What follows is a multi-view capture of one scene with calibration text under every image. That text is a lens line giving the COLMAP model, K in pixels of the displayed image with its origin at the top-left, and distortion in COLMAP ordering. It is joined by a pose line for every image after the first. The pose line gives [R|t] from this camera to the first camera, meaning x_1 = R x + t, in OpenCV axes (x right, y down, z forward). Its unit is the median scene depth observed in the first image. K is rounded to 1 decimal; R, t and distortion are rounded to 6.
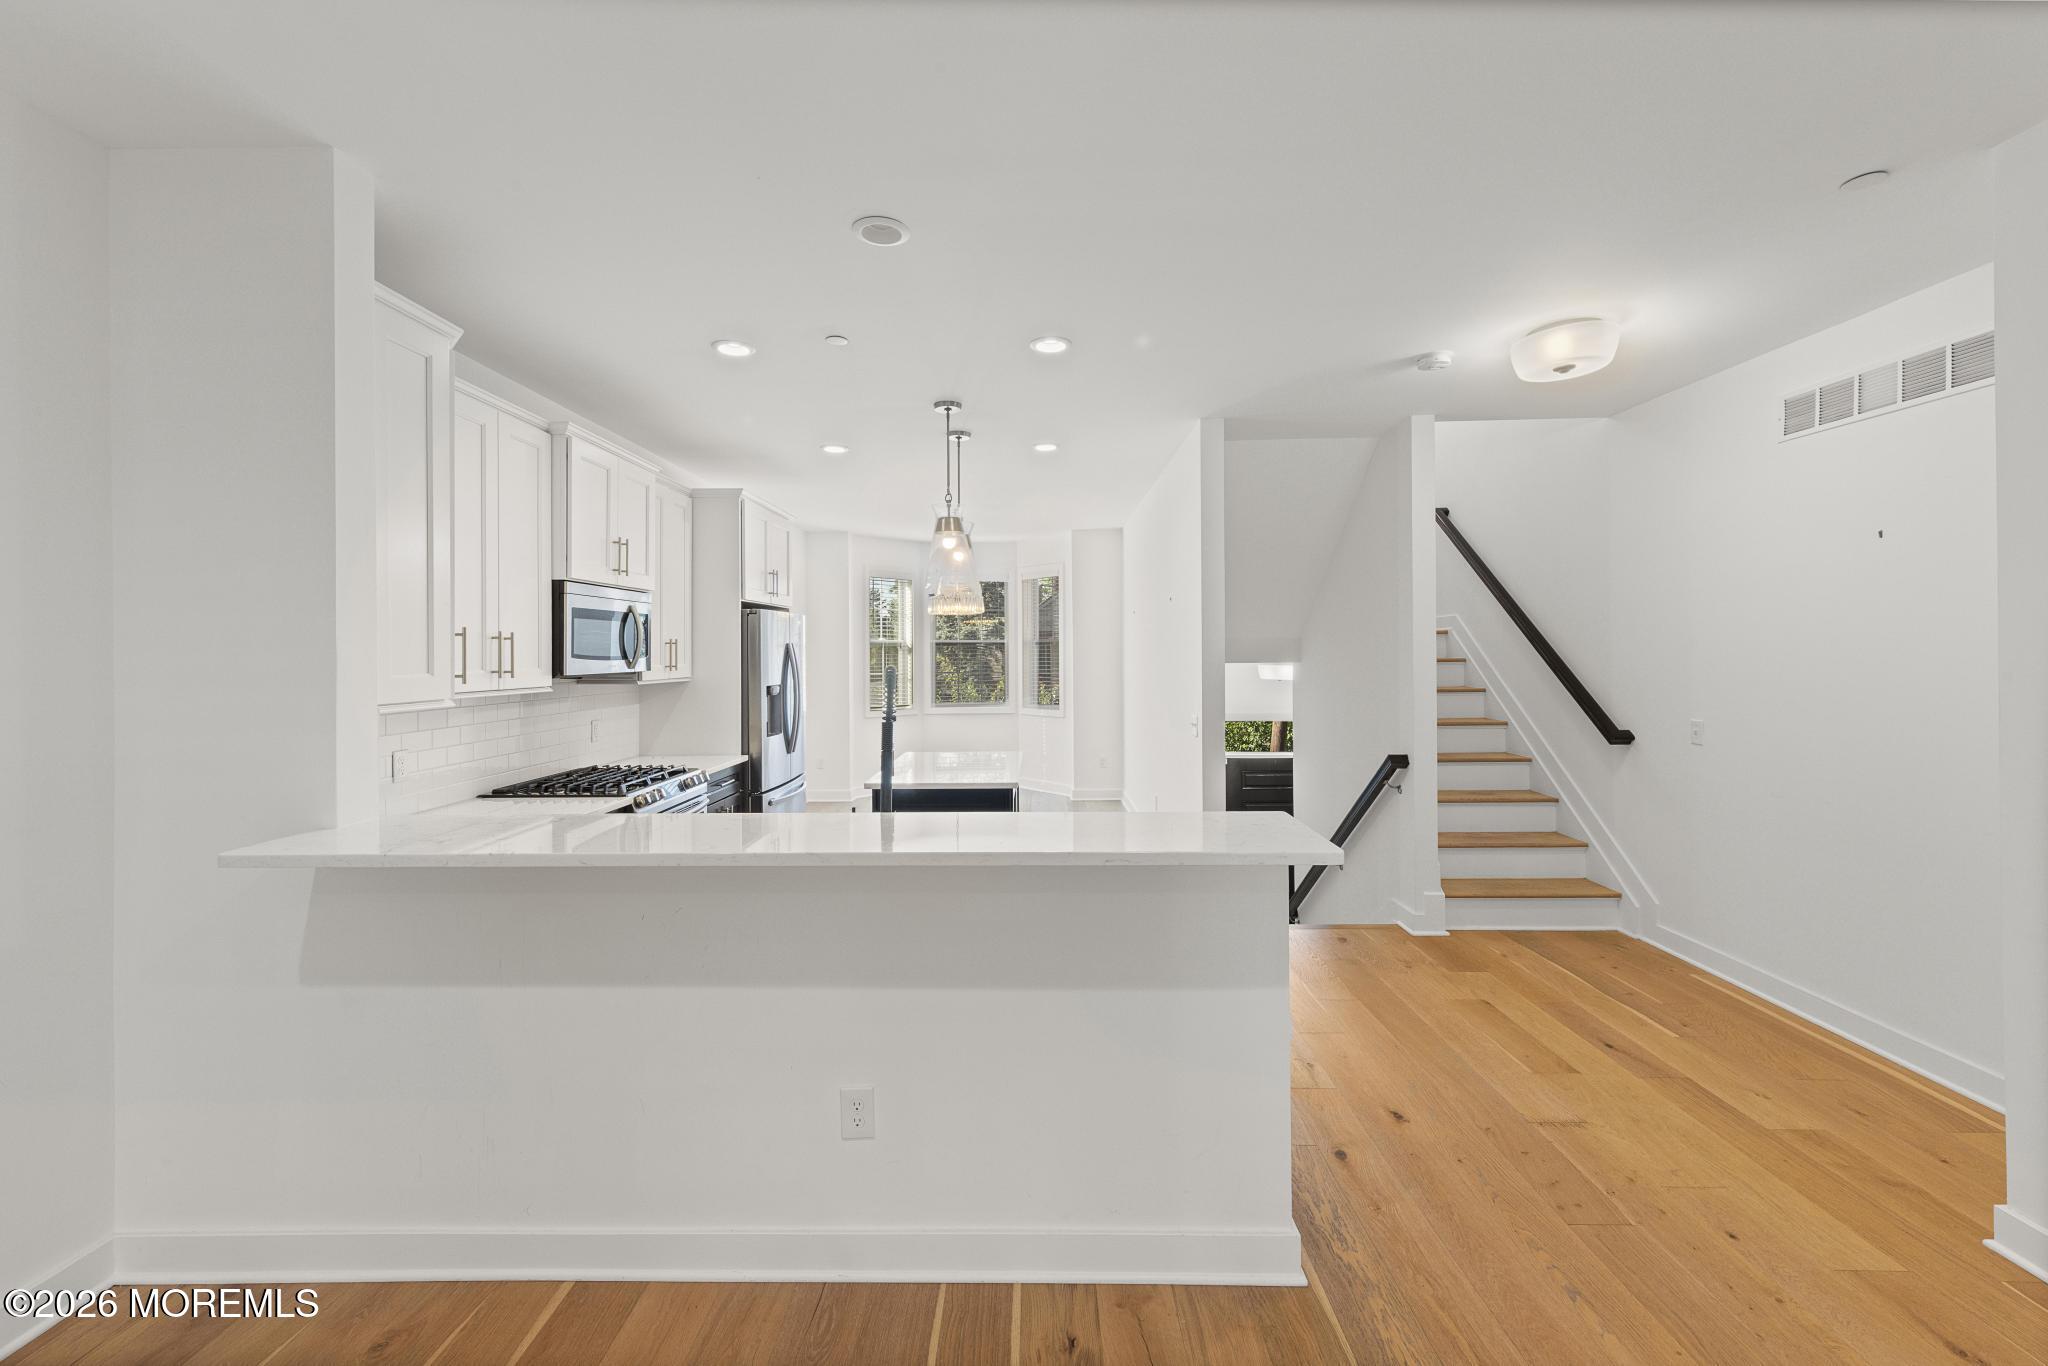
lens RADIAL K [[801.2, 0, 1020.5], [0, 801.2, 651.2], [0, 0, 1]] dist [0.001712, -0.000305]
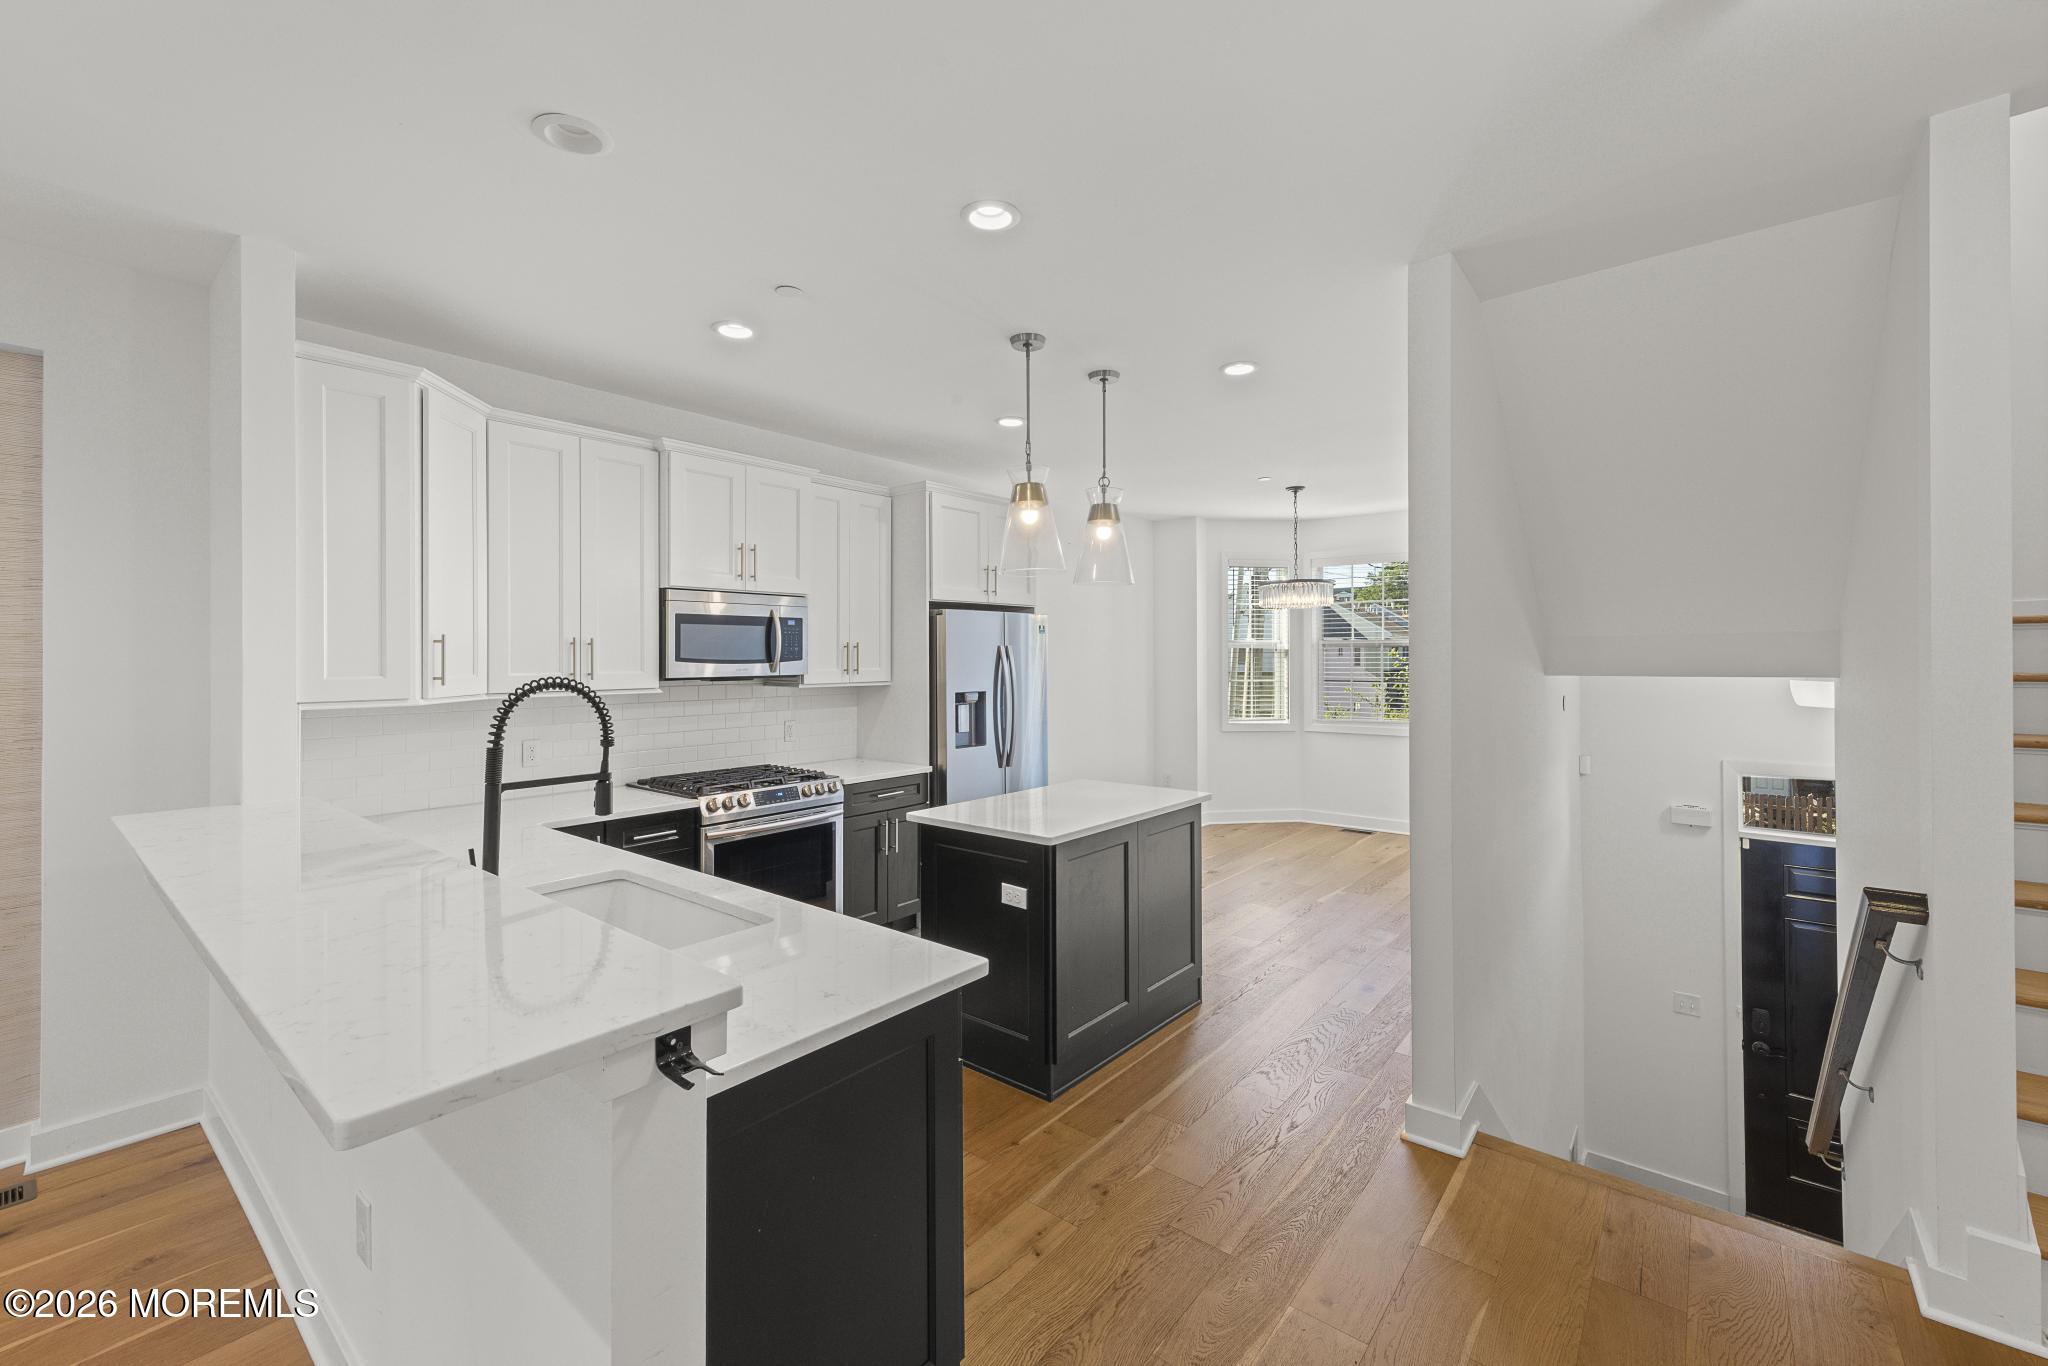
lens RADIAL K [[834.2, 0, 1026.9], [0, 834.2, 646.8], [0, 0, 1]] dist [0.004018, 0.000076]
pose [[0.786719, -0.003367, -0.617303, 0.391658], [-0.000077, 0.999985, -0.005553, -0.003870], [0.617312, 0.004416, 0.786706, 0.346602]]
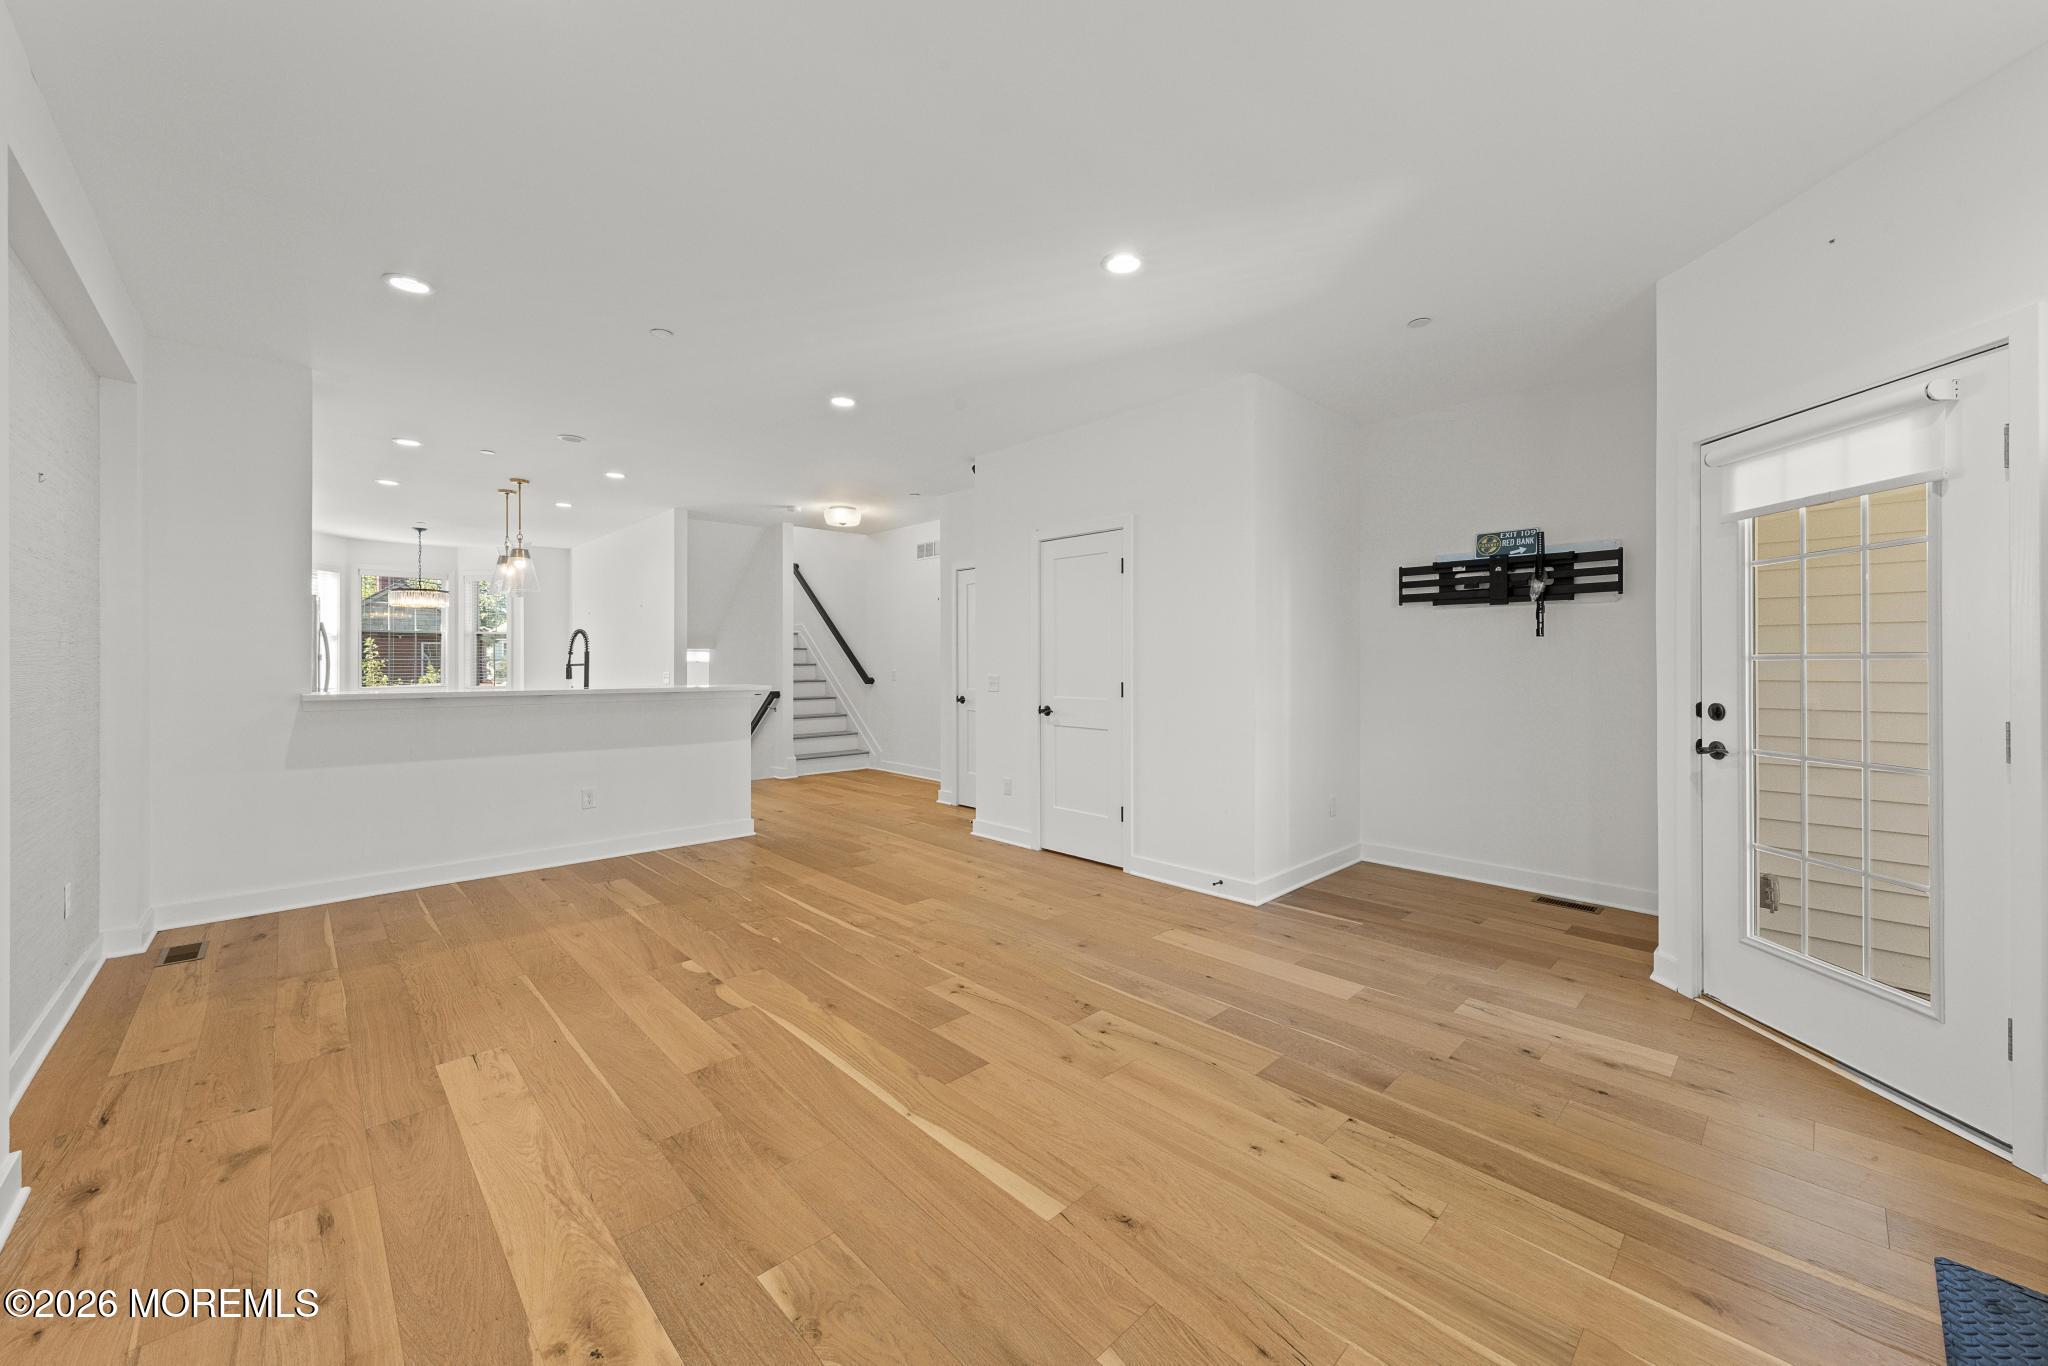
lens RADIAL K [[768.6, 0, 1024.8], [0, 768.6, 673.1], [0, 0, 1]] dist [0.005725, -0.000278]
pose [[0.712878, 0.000067, 0.701288, -0.440810], [-0.008785, 0.999922, 0.008834, 0.062987], [-0.701233, -0.012459, 0.712823, -0.822168]]
